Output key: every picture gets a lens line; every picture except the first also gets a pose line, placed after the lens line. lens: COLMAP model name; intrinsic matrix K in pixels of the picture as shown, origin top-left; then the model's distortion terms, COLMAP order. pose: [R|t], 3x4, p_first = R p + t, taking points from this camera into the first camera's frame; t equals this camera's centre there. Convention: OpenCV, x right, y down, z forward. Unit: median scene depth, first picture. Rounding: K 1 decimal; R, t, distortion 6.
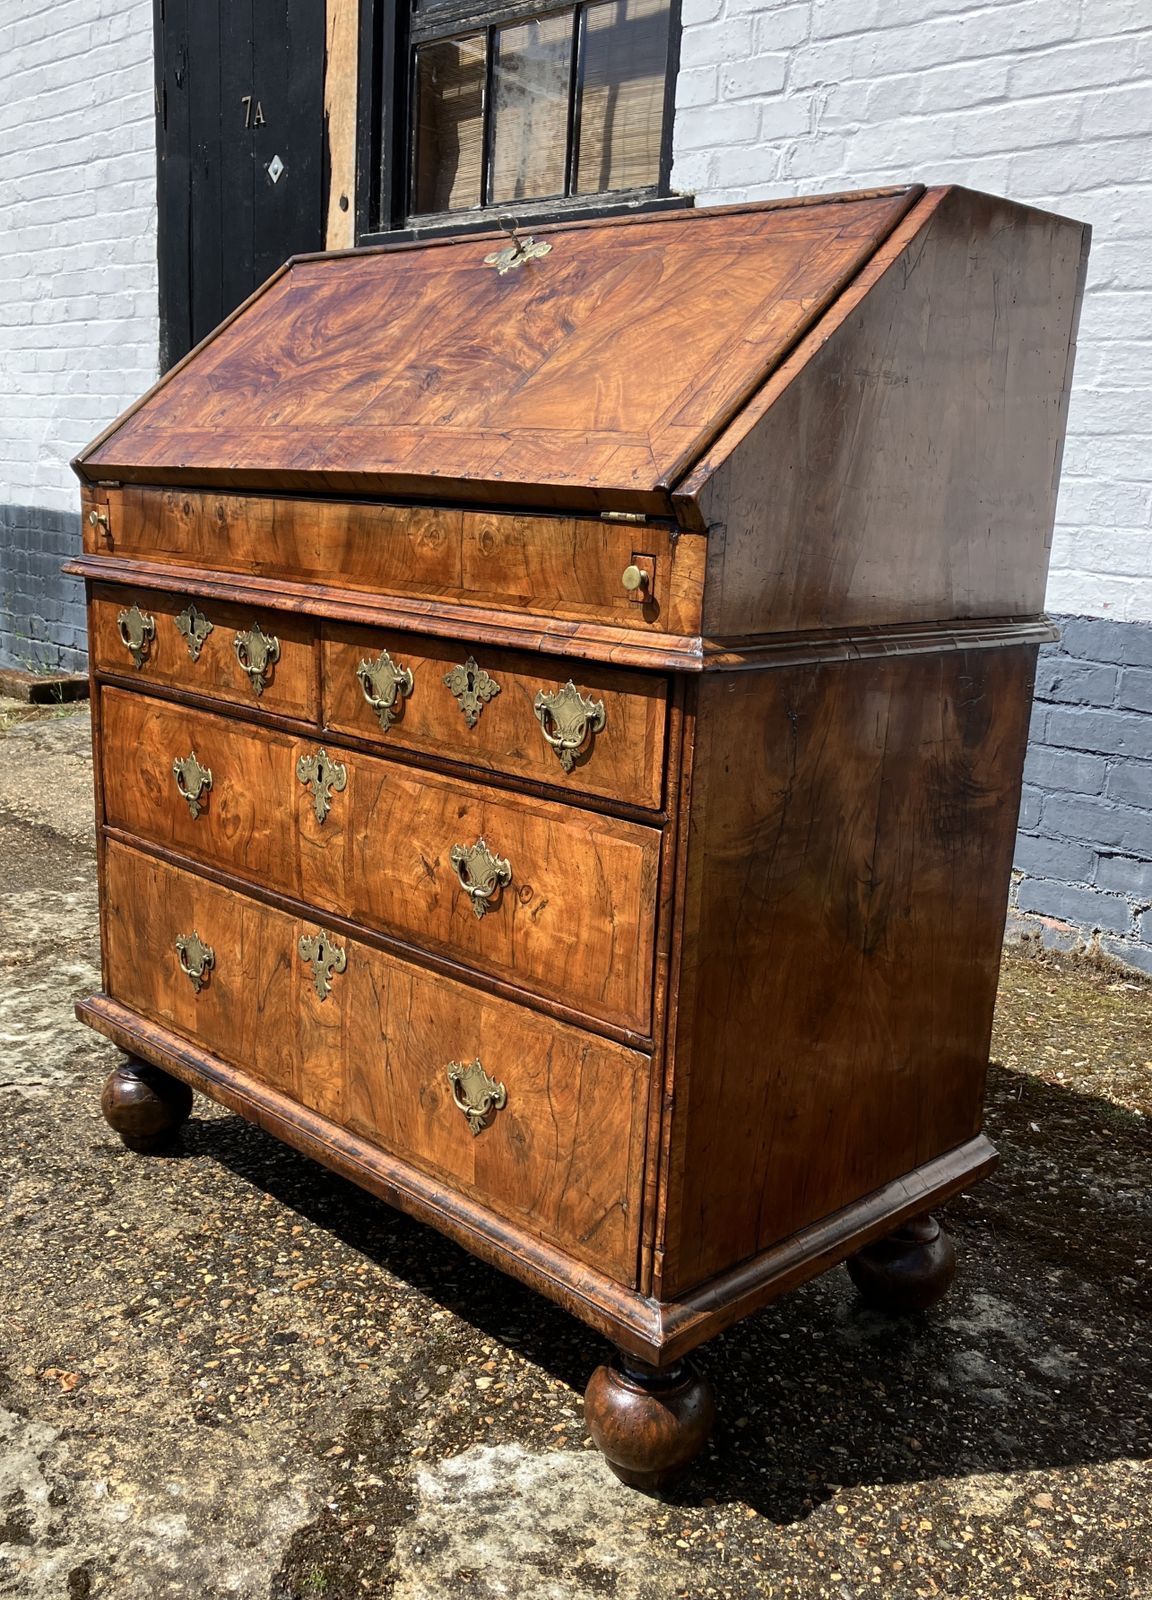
lens RADIAL K [[1426.2, 0, 565.1], [0, 1426.2, 883.0], [0, 0, 1]] dist [0.040035, -0.031432]
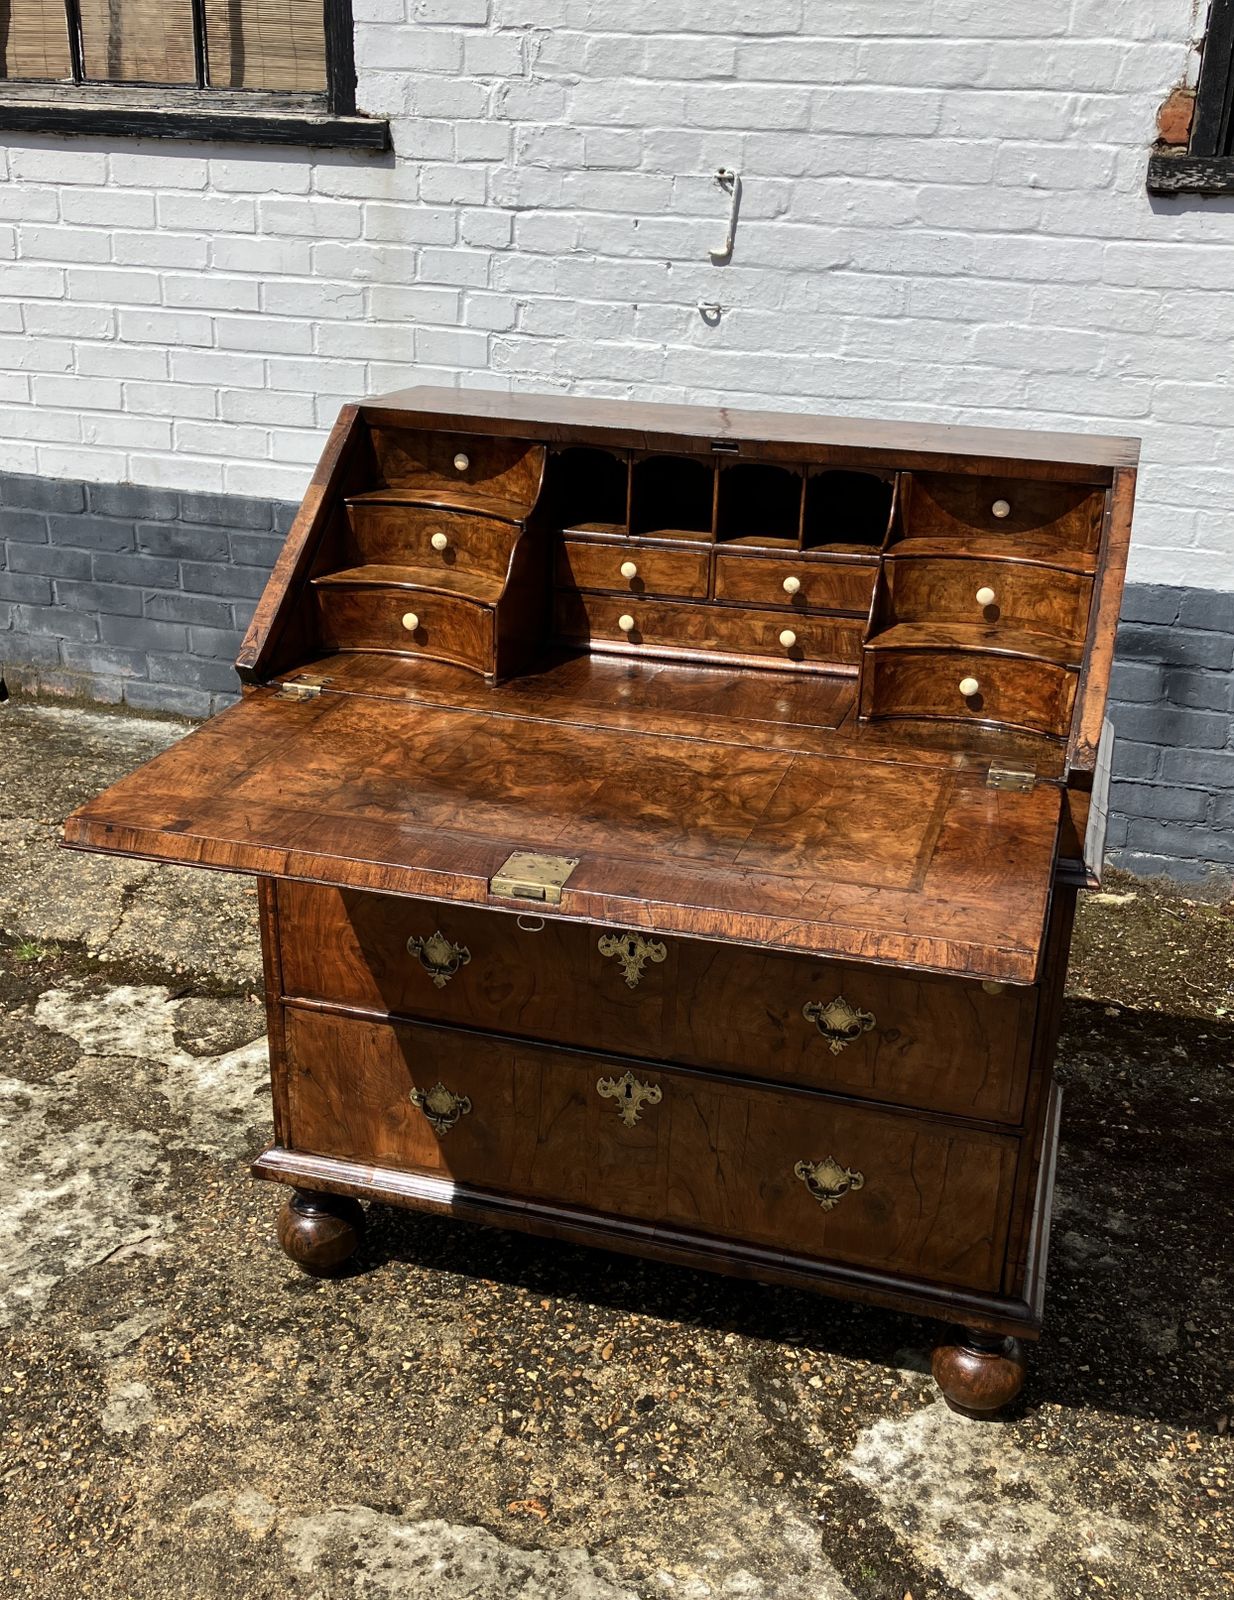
lens RADIAL K [[1560.8, 0, 642.7], [0, 1560.8, 868.3], [0, 0, 1]] dist [0.020594, 0.000000]
pose [[0.875244, -0.211415, 0.435031, -0.666534], [0.137769, 0.971126, 0.194765, -0.367838], [-0.463647, -0.110534, 0.879099, -0.095357]]
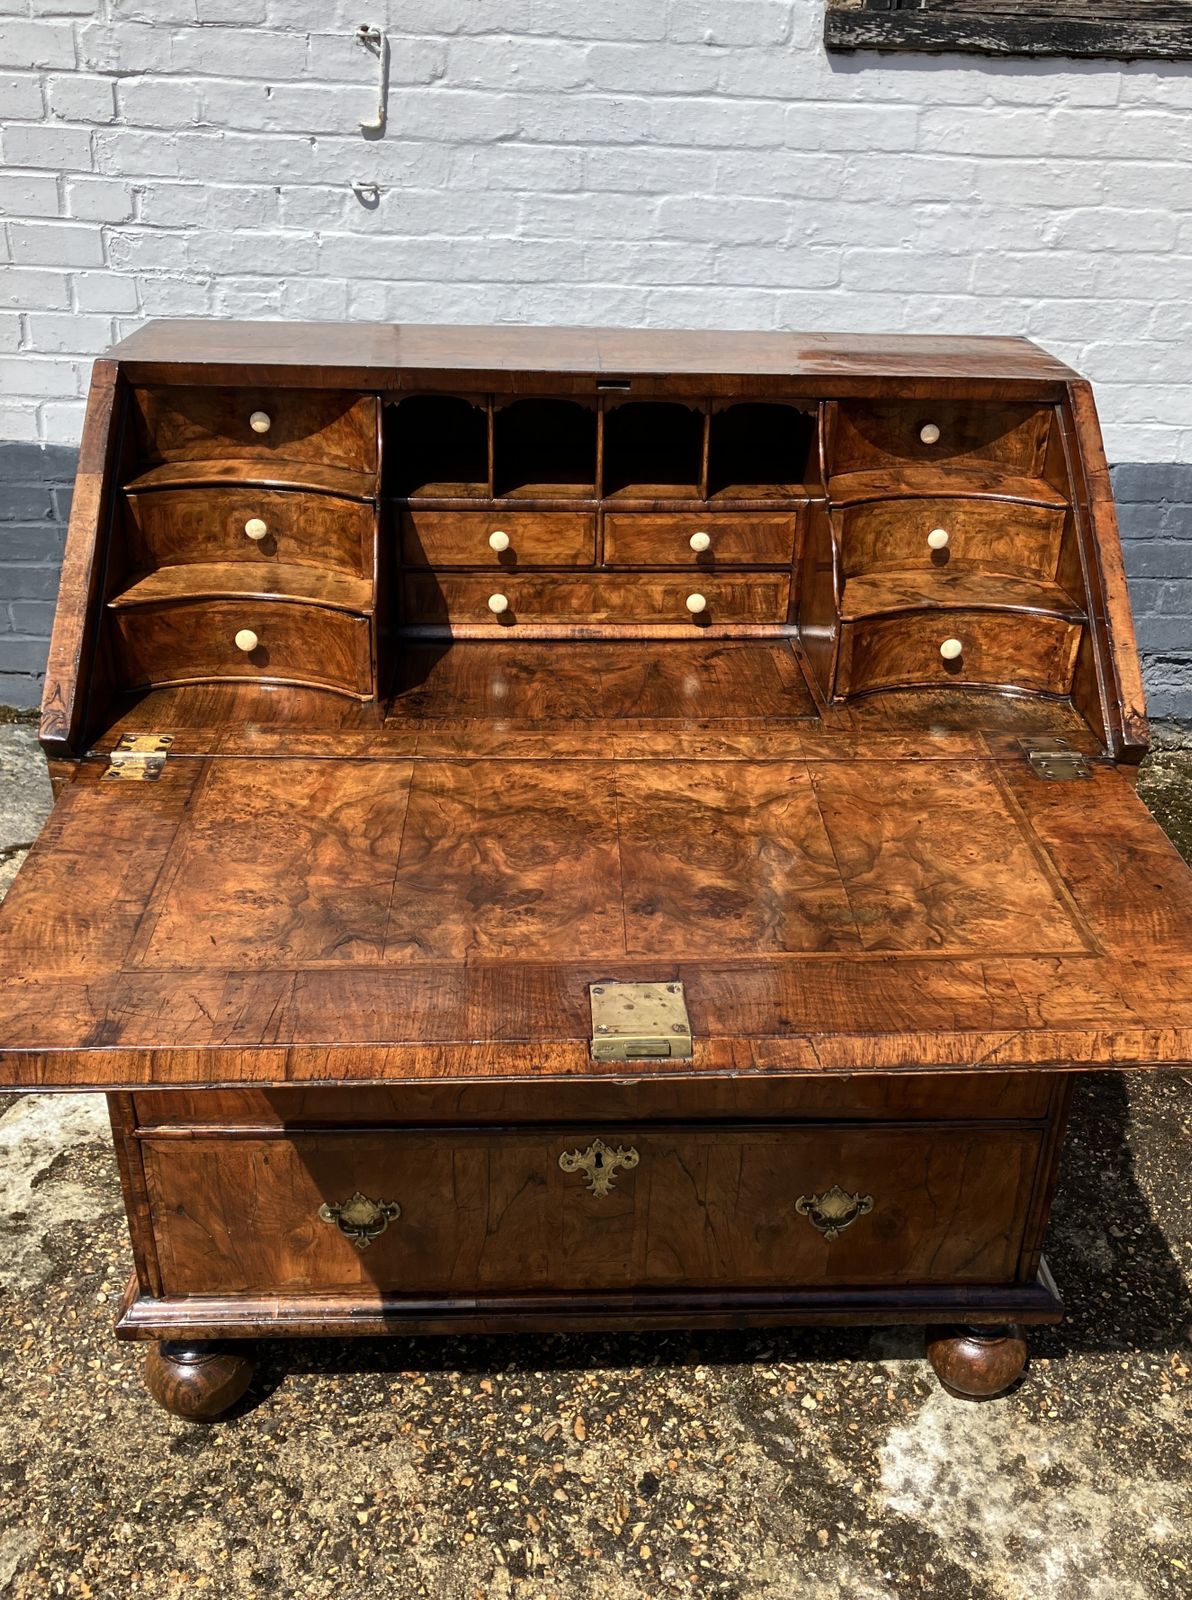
lens RADIAL K [[1437.4, 0, 609.3], [0, 1437.4, 816.7], [0, 0, 1]] dist [0.009318, 0.013950]
pose [[0.672985, -0.375209, 0.637424, -0.702808], [0.205478, 0.922701, 0.326192, -0.486516], [-0.710542, -0.088546, 0.698061, 0.320186]]
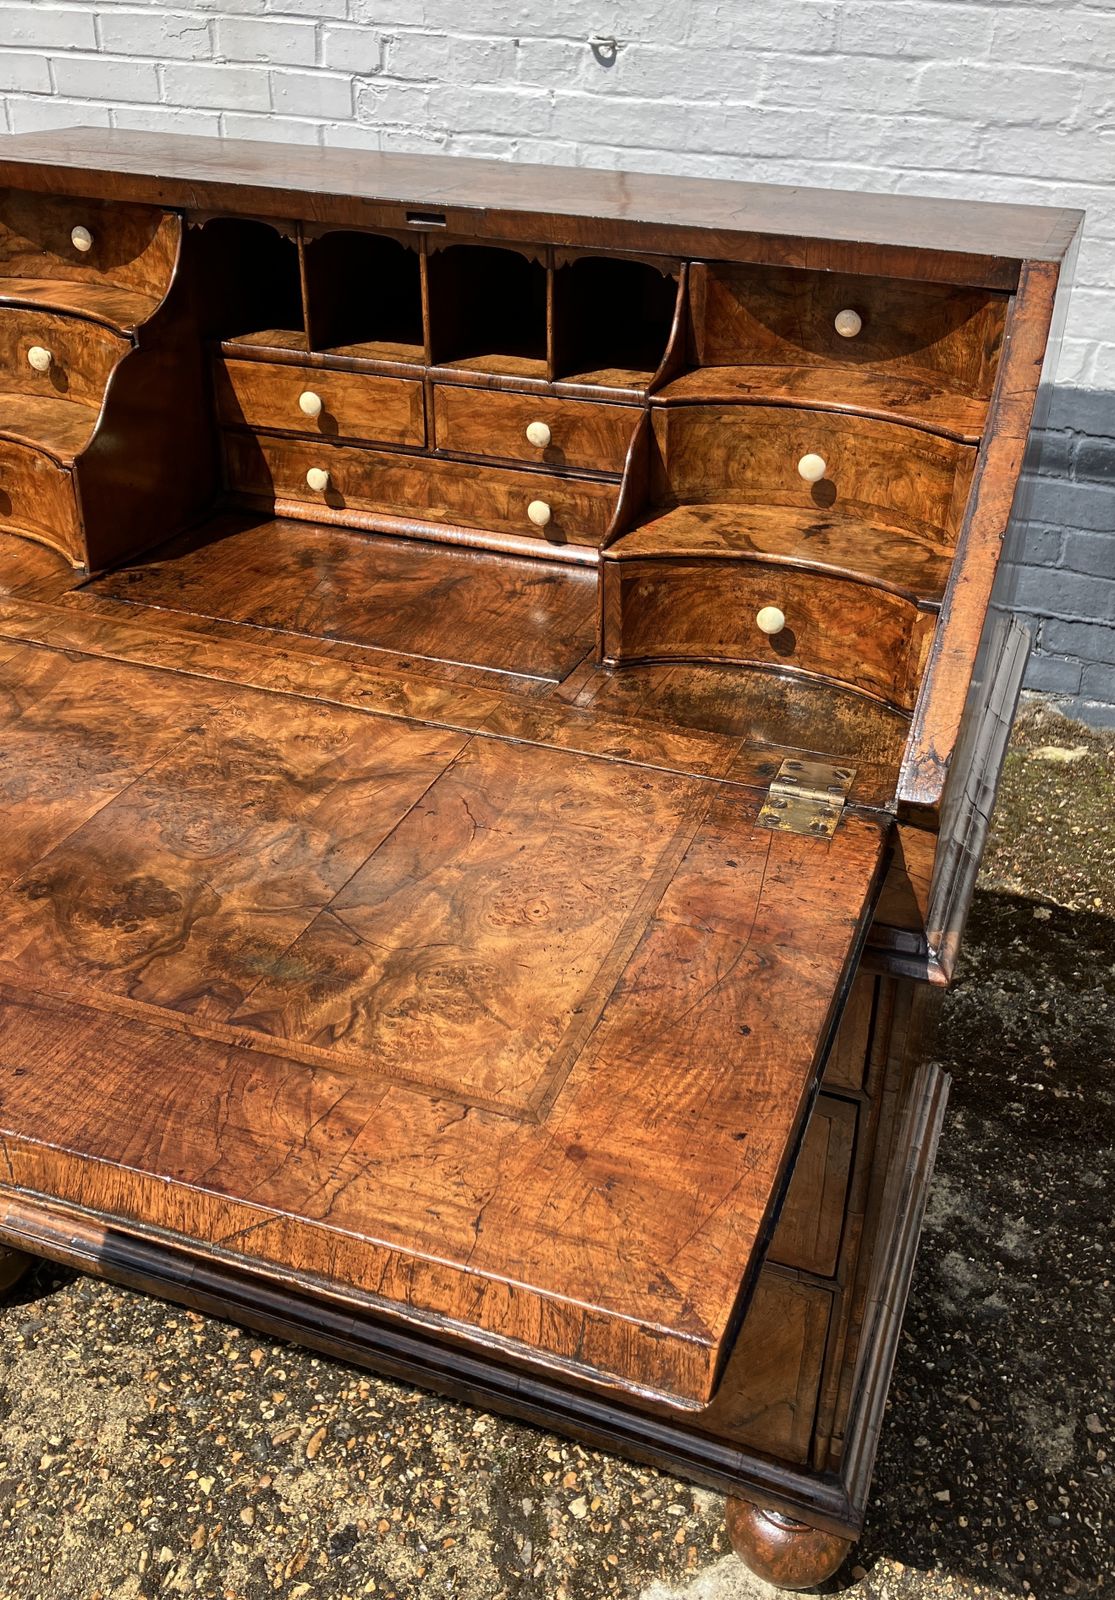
lens RADIAL K [[1362.5, 0, 618.0], [0, 1362.5, 756.1], [0, 0, 1]] dist [-0.001356, 0.025484]
pose [[0.899141, -0.237159, 0.367832, -0.237892], [0.127797, 0.946098, 0.297602, -0.376102], [-0.418584, -0.220578, 0.880984, 0.282048]]
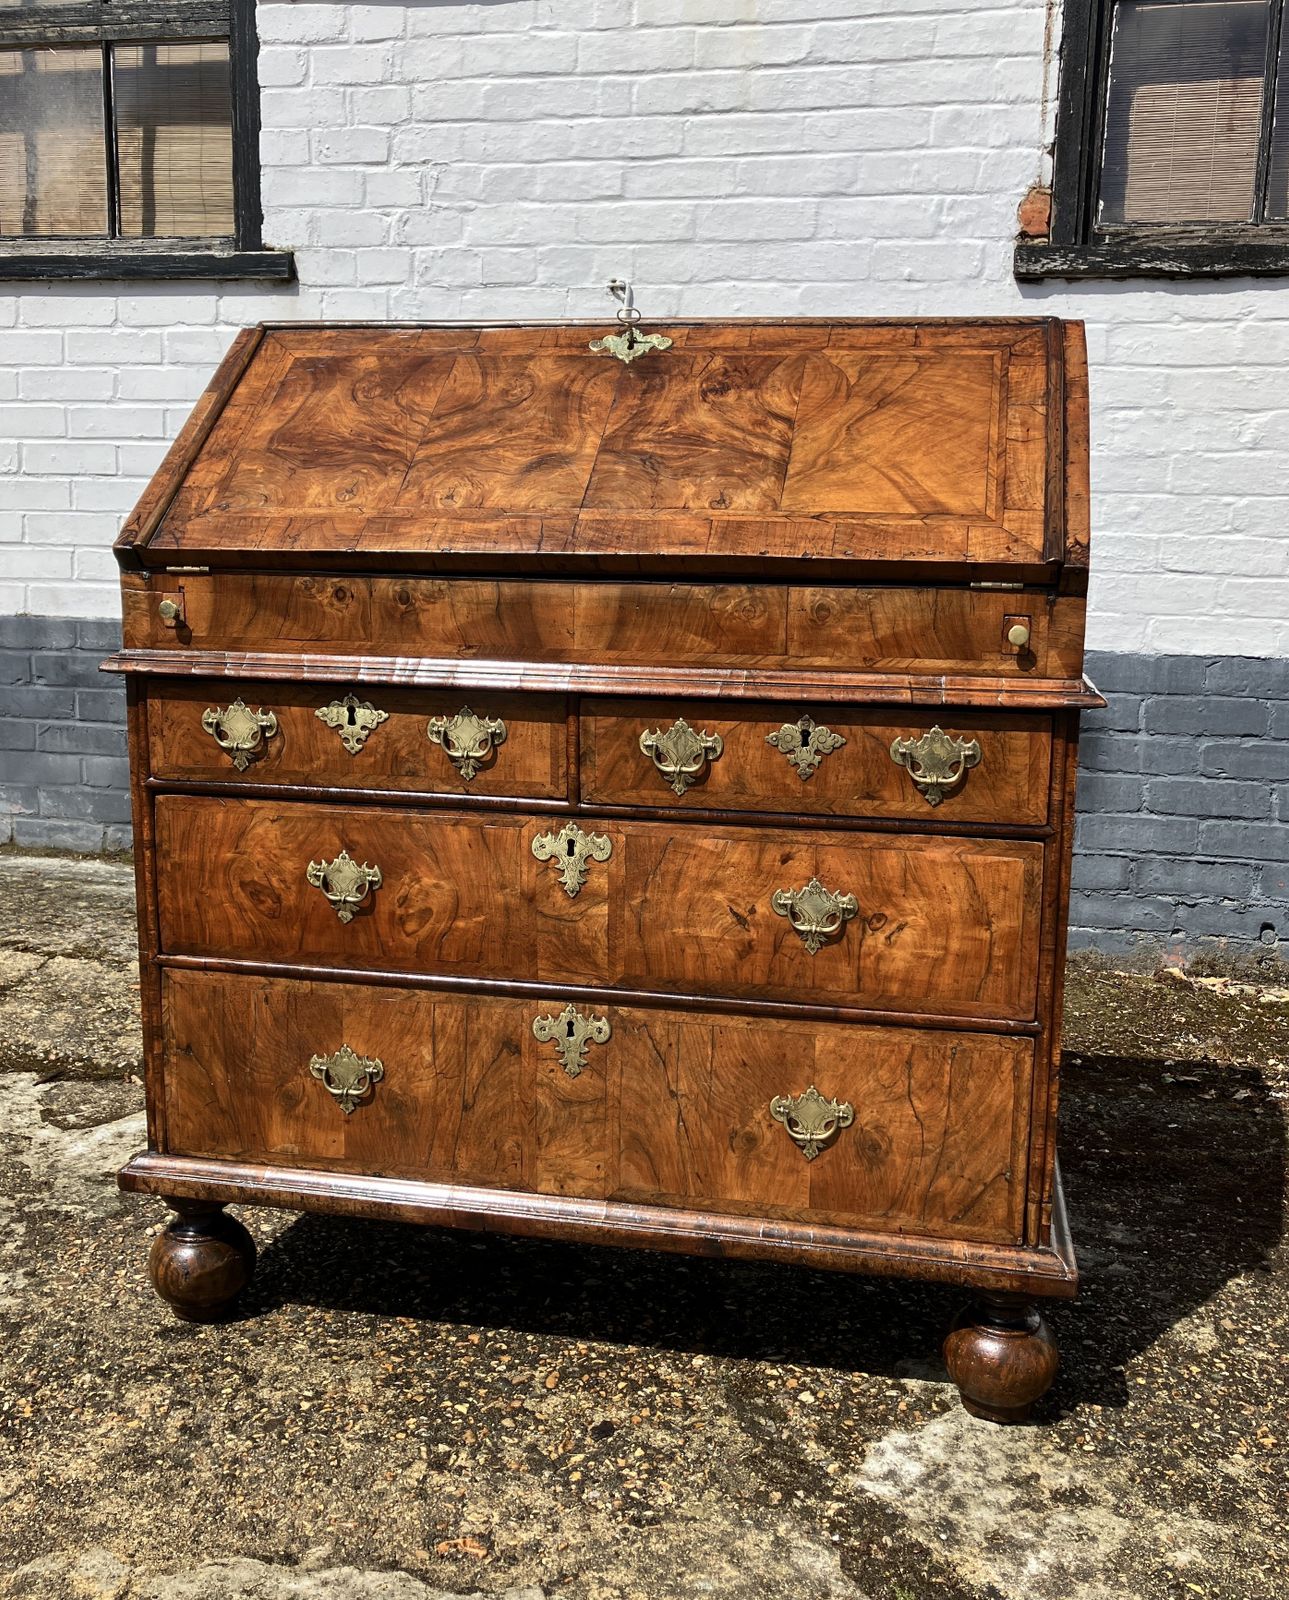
lens RADIAL K [[1464.9, 0, 627.6], [0, 1464.9, 829.3], [0, 0, 1]] dist [0.014913, 0.000000]
pose [[0.837882, -0.137409, 0.528273, -0.646934], [0.167860, 0.985762, -0.009833, -0.070253], [-0.519400, 0.096915, 0.849018, 0.107136]]
